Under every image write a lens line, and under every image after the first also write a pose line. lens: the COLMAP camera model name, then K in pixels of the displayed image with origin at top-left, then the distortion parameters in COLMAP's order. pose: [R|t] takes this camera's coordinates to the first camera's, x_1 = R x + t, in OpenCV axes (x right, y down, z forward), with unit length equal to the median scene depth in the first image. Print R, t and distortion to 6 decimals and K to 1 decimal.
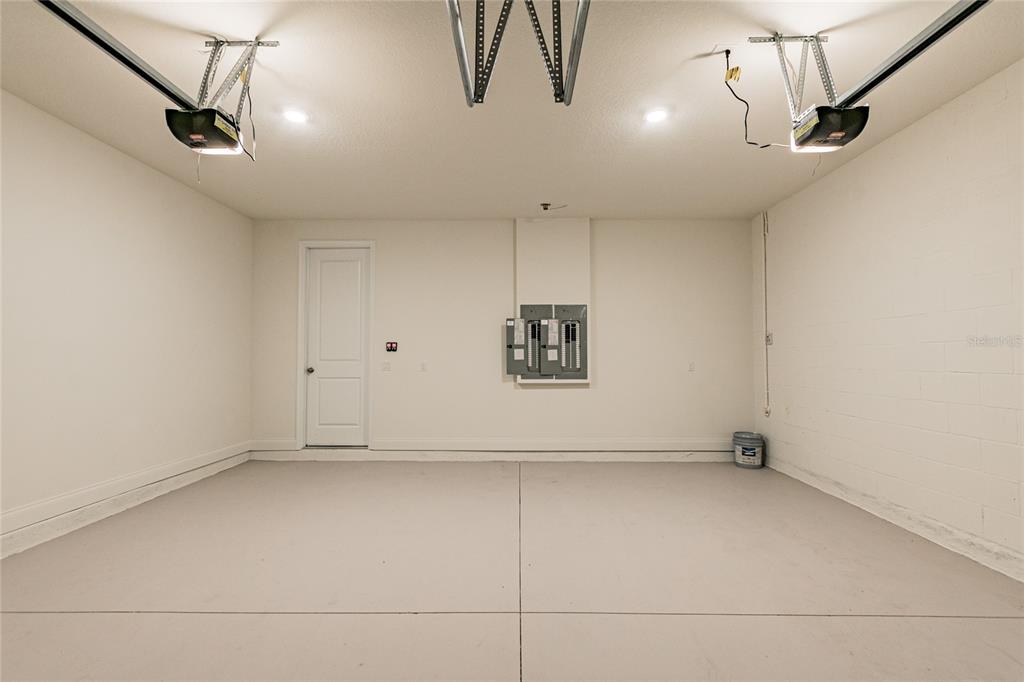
lens RADIAL K [[450.7, 0, 512.8], [0, 450.7, 334.8], [0, 0, 1]] dist [0.004706, -0.000854]
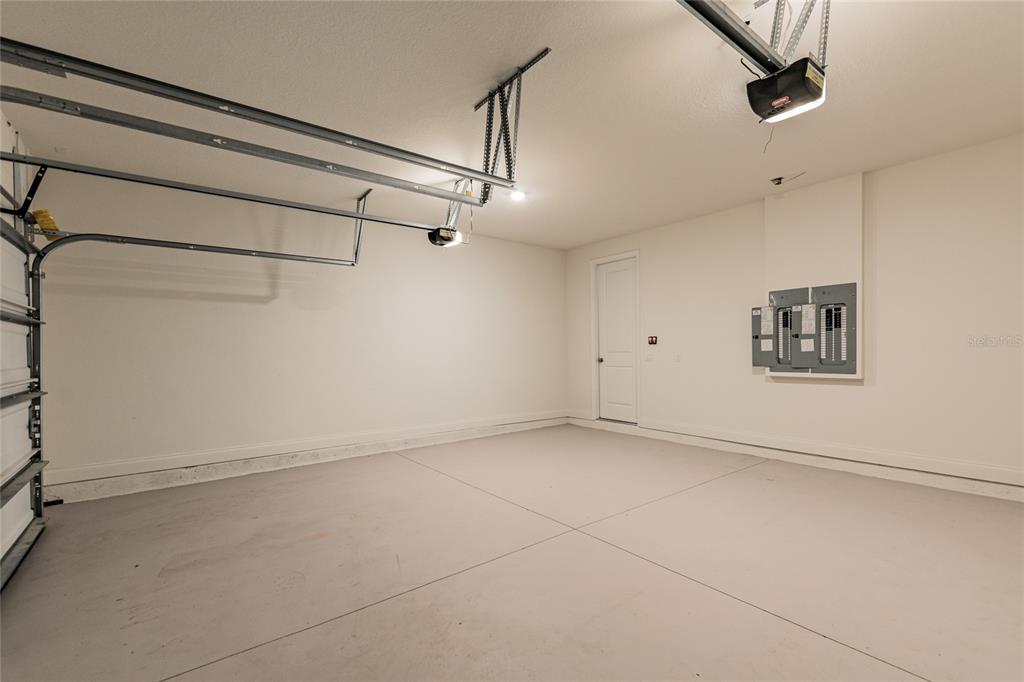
lens RADIAL K [[450.7, 0, 510.5], [0, 450.7, 351.1], [0, 0, 1]] dist [0.004706, -0.000854]
pose [[0.618420, -0.005695, -0.785827, 0.418937], [0.046517, 0.998486, 0.029371, 0.003282], [0.784470, -0.054718, 0.617748, 0.004176]]
